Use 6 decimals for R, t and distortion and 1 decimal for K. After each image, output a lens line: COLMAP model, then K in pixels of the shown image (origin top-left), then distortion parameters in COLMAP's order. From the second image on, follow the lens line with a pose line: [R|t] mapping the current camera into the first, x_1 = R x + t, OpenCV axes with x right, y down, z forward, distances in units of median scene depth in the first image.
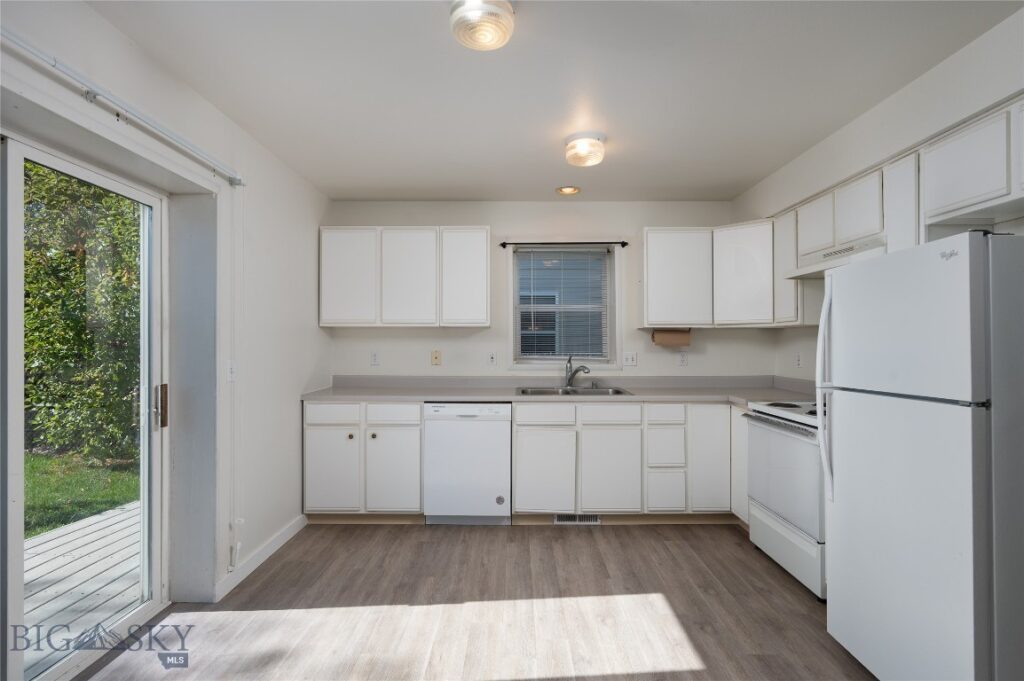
lens RADIAL K [[489.5, 0, 512.0], [0, 489.5, 340.5], [0, 0, 1]] dist [0.001412, -0.000023]
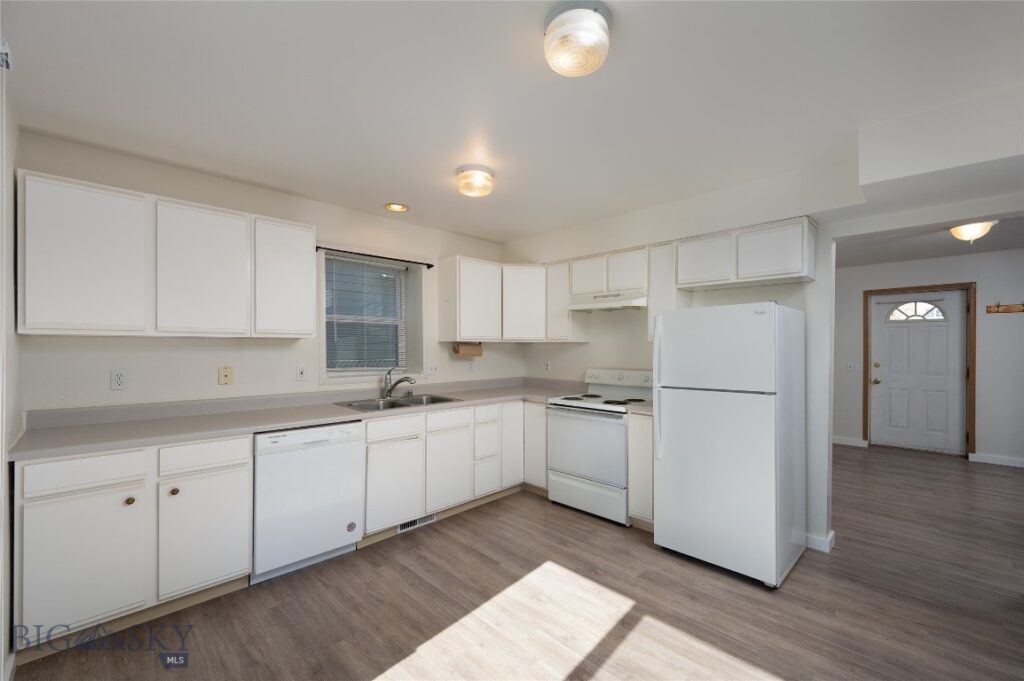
lens RADIAL K [[408.3, 0, 513.6], [0, 408.3, 347.5], [0, 0, 1]] dist [-0.002979, -0.000488]
pose [[0.711603, -0.001136, 0.702581, -0.347182], [-0.005196, 0.999963, 0.006879, -0.020930], [-0.702563, -0.008546, 0.711571, 0.234341]]
